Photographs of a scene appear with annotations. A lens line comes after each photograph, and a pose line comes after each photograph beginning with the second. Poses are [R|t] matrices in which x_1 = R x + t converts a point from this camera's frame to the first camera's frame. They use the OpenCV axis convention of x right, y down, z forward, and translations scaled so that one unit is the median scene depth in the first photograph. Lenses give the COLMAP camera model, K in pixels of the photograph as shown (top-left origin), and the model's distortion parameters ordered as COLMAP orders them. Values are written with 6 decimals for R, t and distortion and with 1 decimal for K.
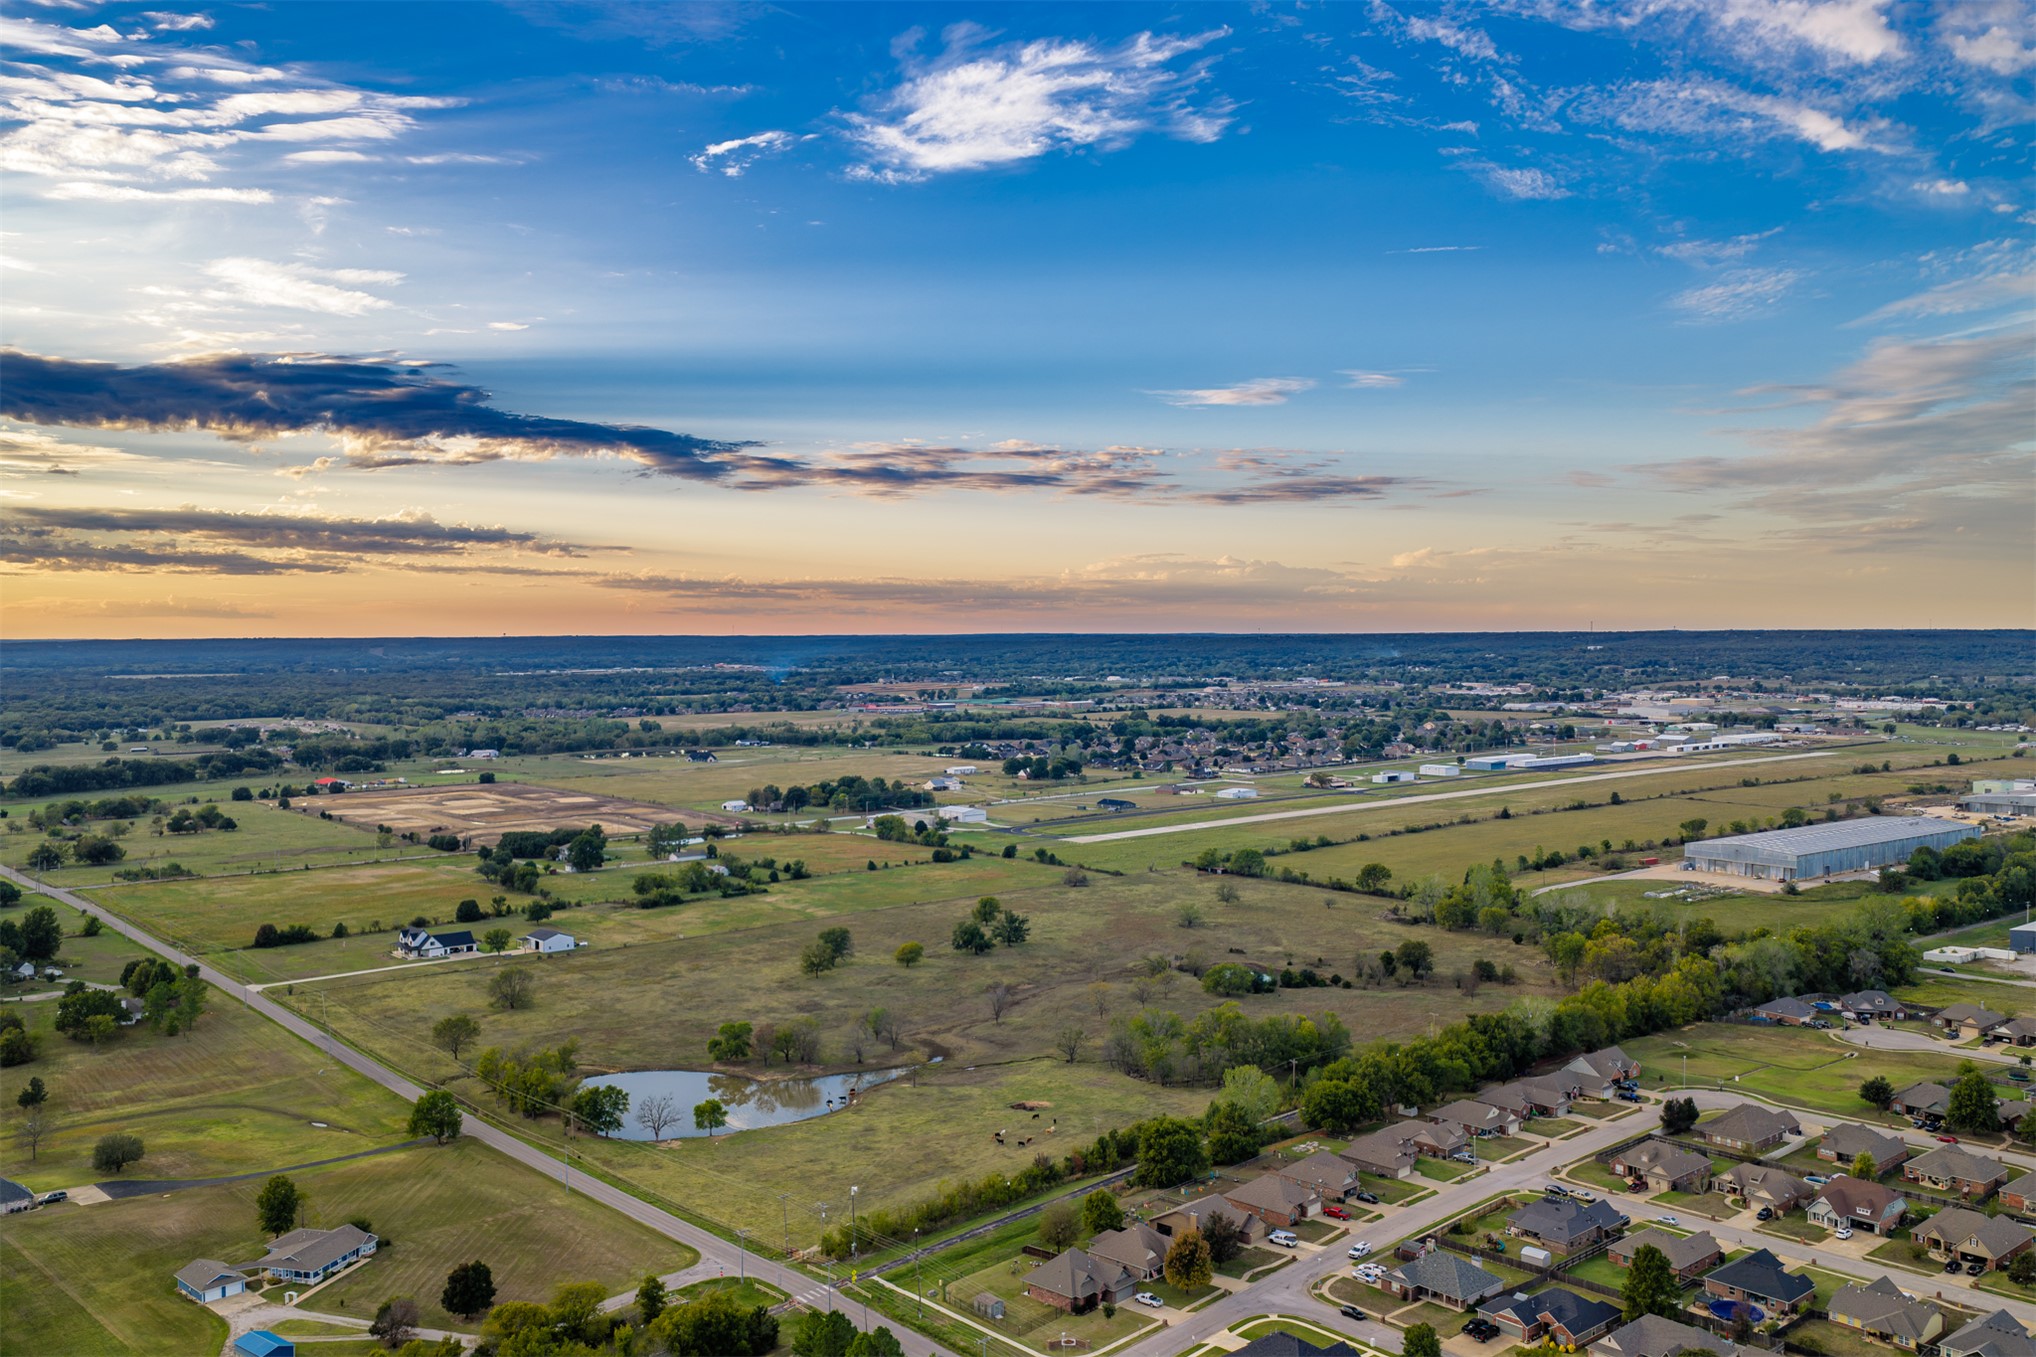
lens RADIAL K [[1688.0, 0, 1025.3], [0, 1688.0, 683.2], [0, 0, 1]] dist [0.008960, -0.014927]
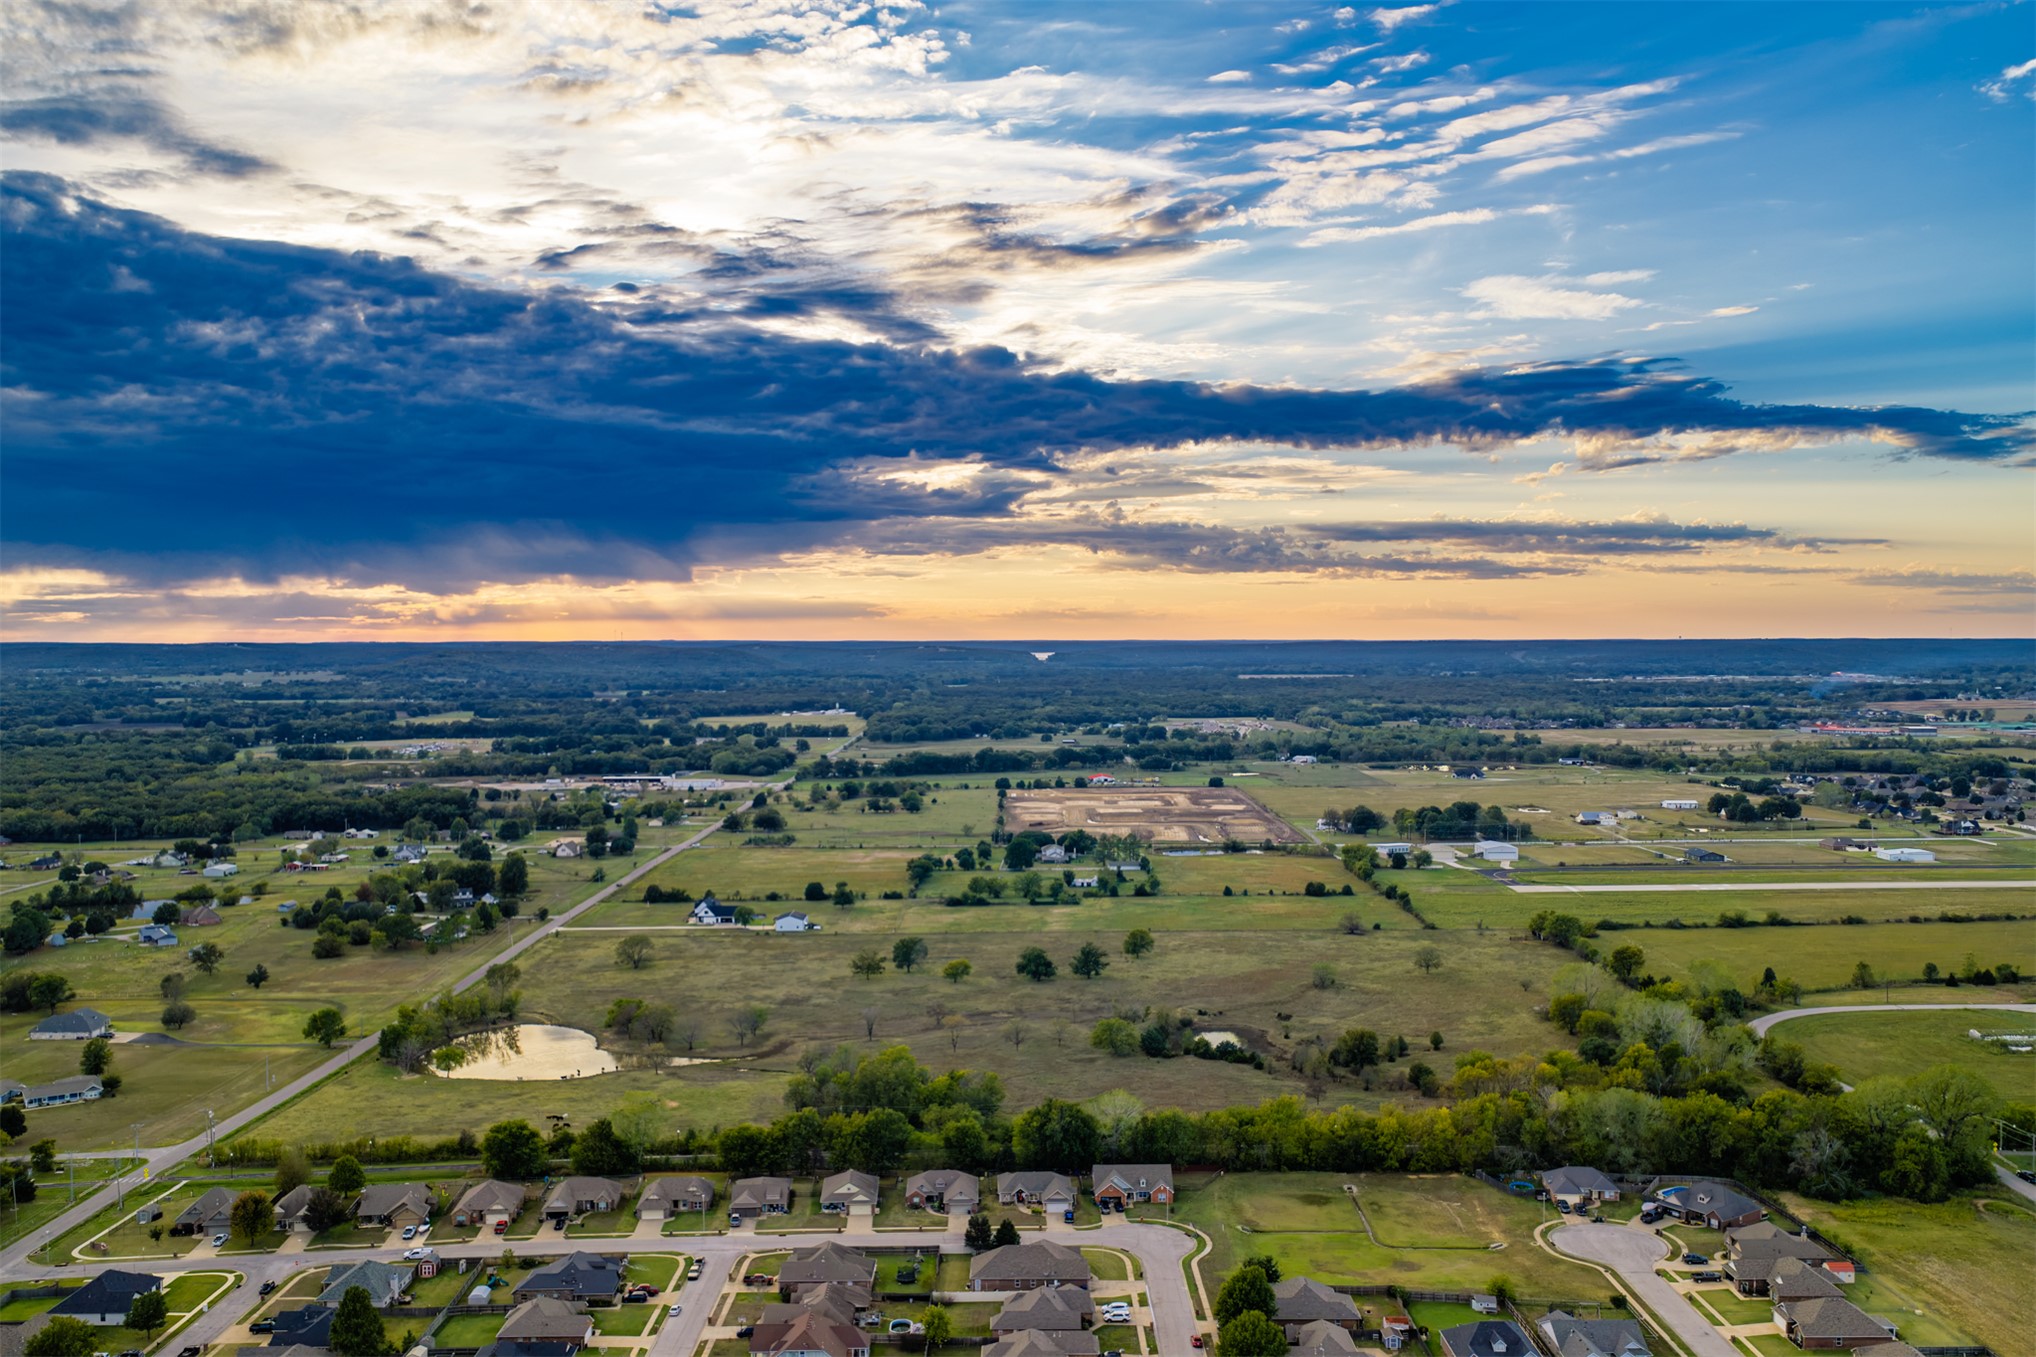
lens RADIAL K [[1682.4, 0, 1028.0], [0, 1682.4, 799.8], [0, 0, 1]] dist [0.007448, -0.015933]
pose [[0.762838, 0.064838, -0.643330, 0.178807], [-0.020574, 0.996890, 0.076076, -0.007395], [0.646262, -0.044798, 0.761799, 0.066205]]
